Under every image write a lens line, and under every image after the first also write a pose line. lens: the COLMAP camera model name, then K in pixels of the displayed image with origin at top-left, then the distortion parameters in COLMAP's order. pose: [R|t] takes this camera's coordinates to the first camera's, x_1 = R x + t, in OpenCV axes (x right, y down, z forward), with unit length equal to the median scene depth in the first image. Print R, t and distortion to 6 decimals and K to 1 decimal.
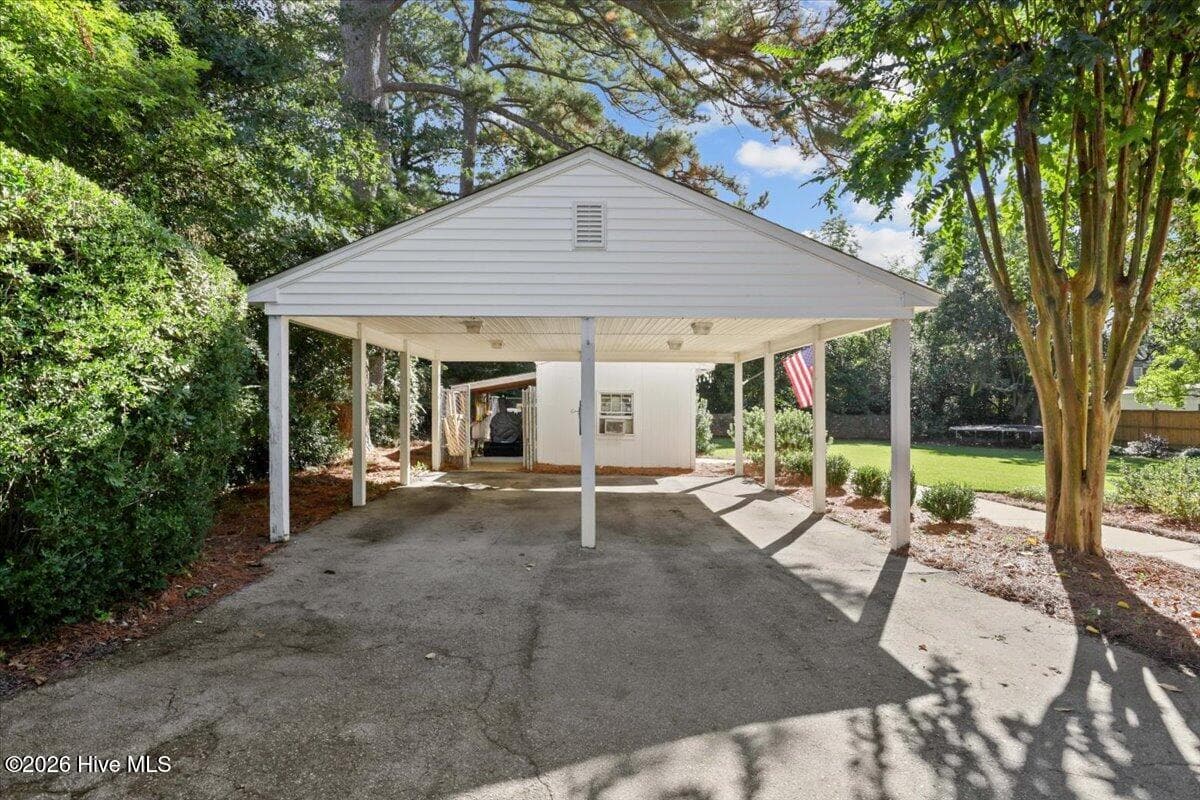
lens RADIAL K [[632.8, 0, 597.3], [0, 632.8, 408.0], [0, 0, 1]] dist [-0.020690, 0.000039]
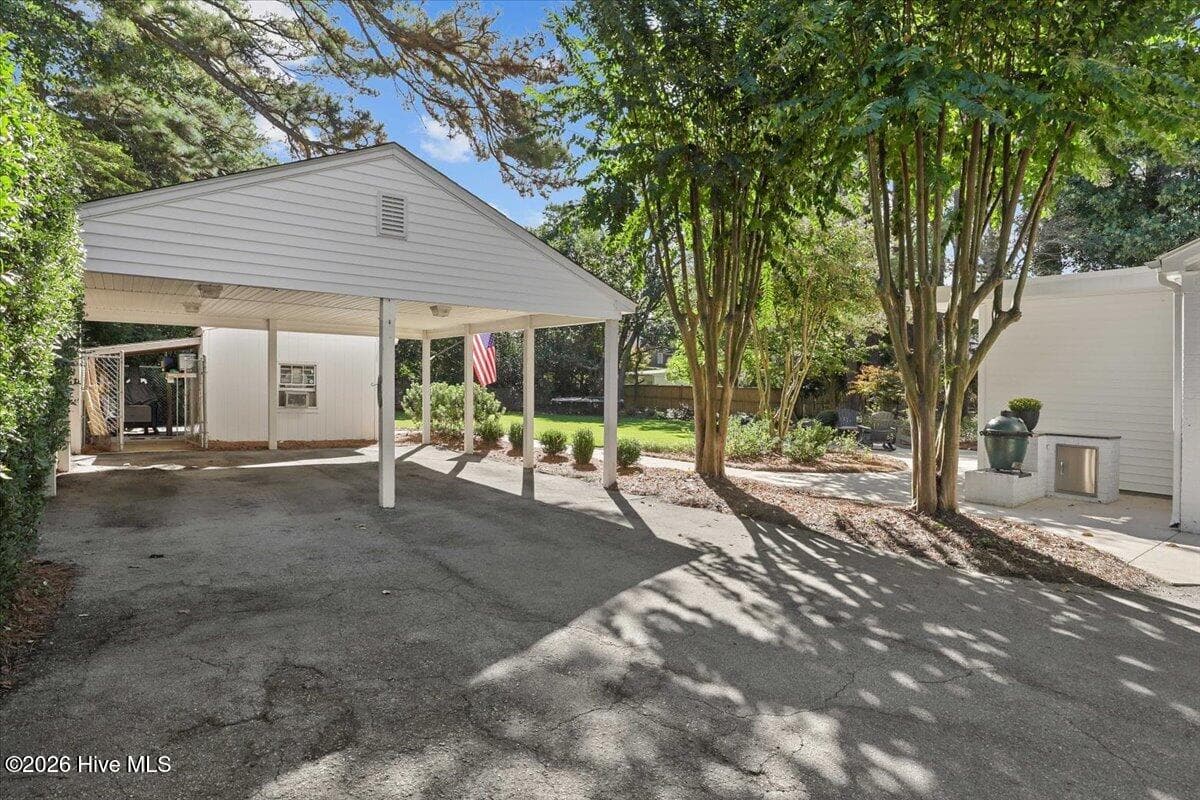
lens RADIAL K [[644.2, 0, 600.7], [0, 644.2, 395.5], [0, 0, 1]] dist [-0.026079, 0.000506]
pose [[0.800351, -0.001016, 0.599531, -0.428921], [-0.013228, 0.999725, 0.019354, -0.002872], [-0.599385, -0.023420, 0.800118, -0.127298]]
